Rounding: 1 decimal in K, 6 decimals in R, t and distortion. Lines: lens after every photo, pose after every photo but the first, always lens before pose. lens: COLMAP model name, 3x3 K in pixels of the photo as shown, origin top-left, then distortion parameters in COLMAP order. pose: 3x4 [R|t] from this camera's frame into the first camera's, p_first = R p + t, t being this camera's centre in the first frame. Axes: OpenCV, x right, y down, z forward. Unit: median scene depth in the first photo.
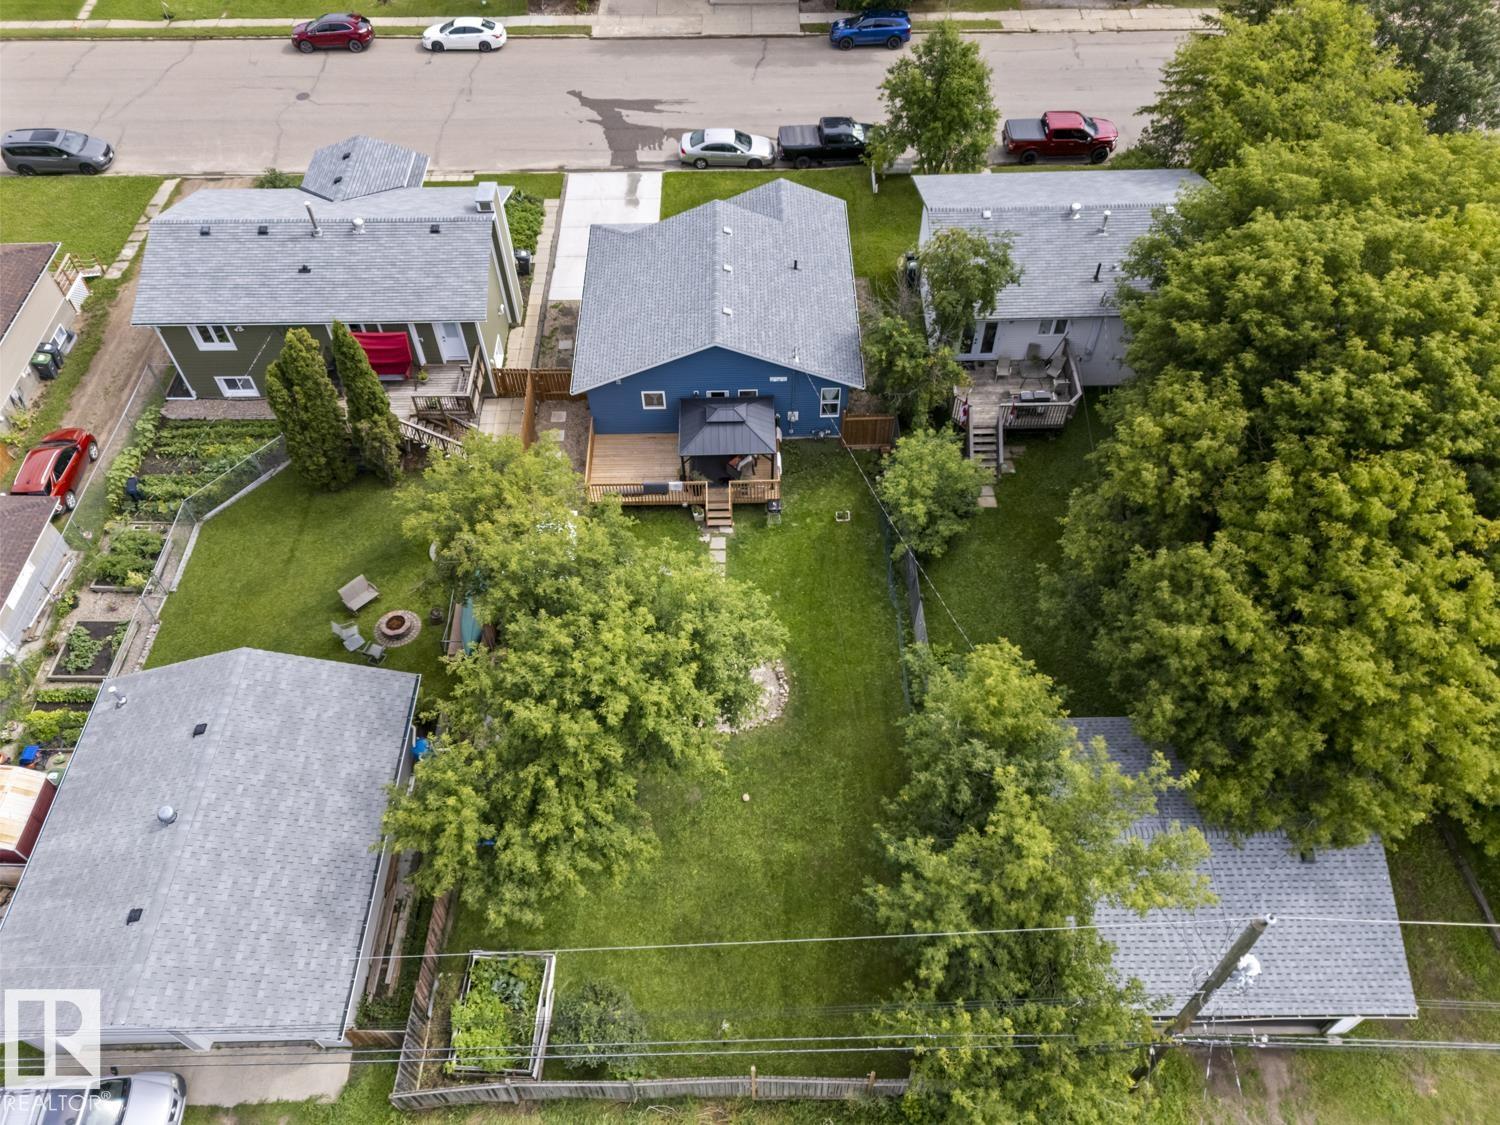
lens RADIAL K [[1025.1, 0, 745.4], [0, 1025.1, 560.3], [0, 0, 1]] dist [0.078129, -0.064415]
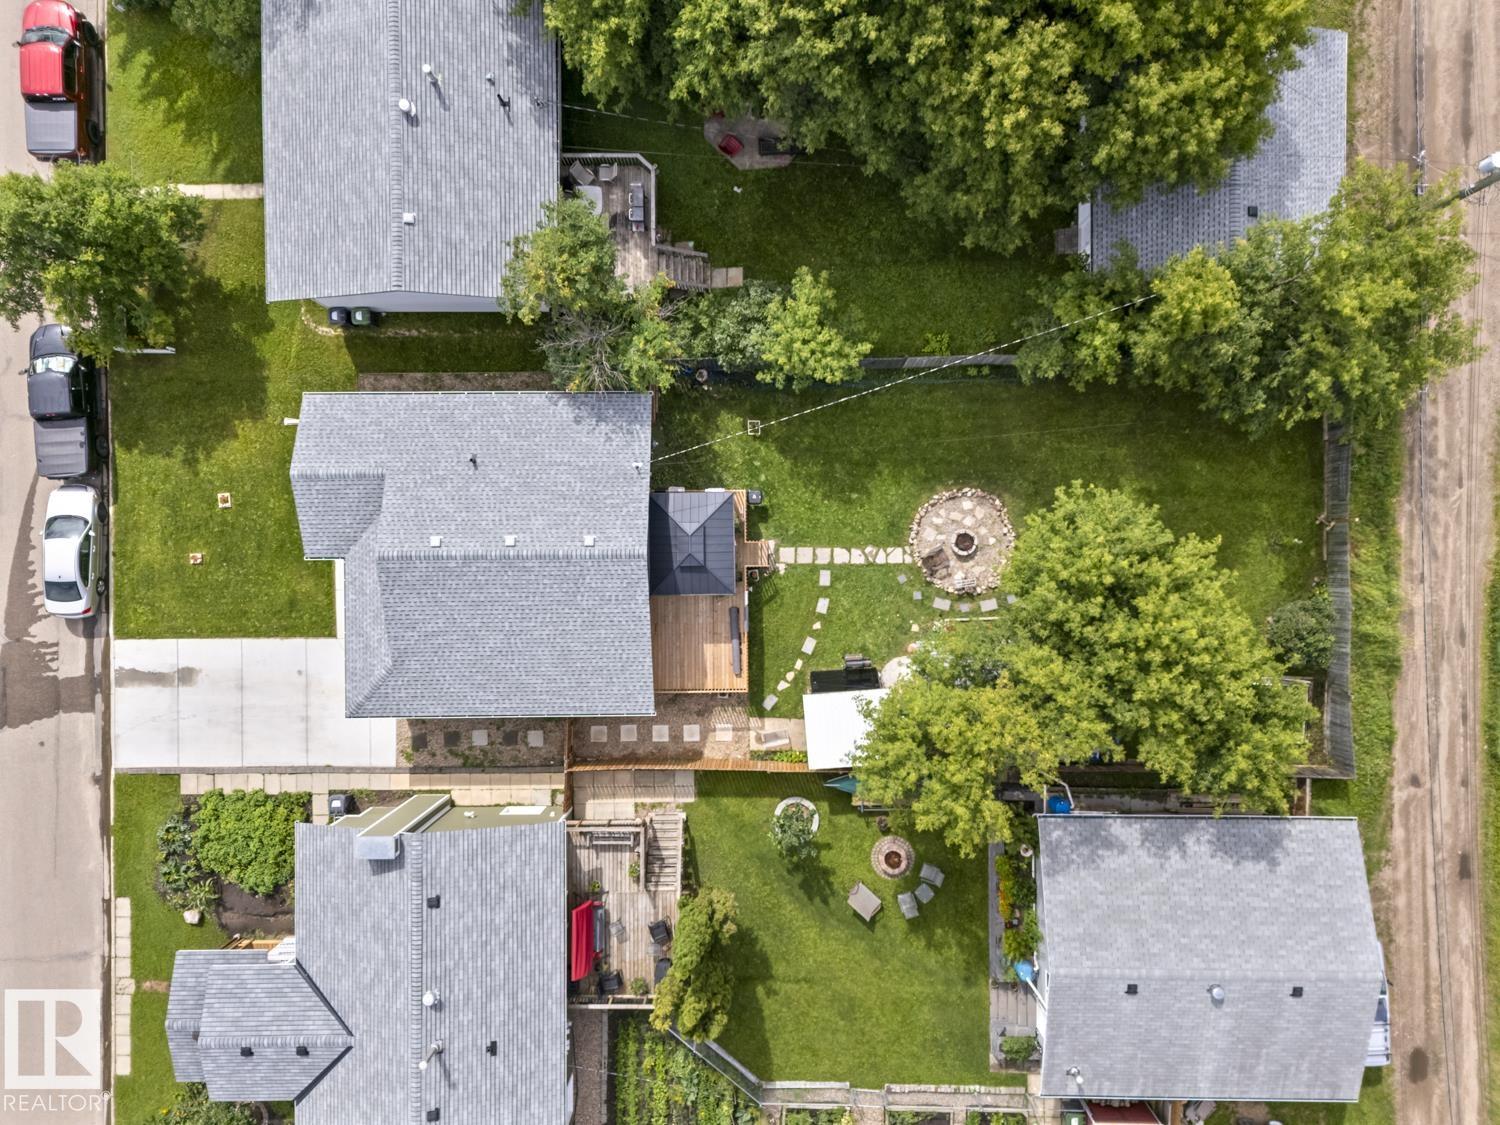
lens RADIAL K [[1025.1, 0, 745.4], [0, 1025.1, 560.3], [0, 0, 1]] dist [0.078129, -0.064415]
pose [[0.005786, -0.999969, 0.005408, -0.030990], [0.820148, 0.007839, 0.572097, -0.515060], [-0.572122, 0.001125, 0.820168, 0.173537]]
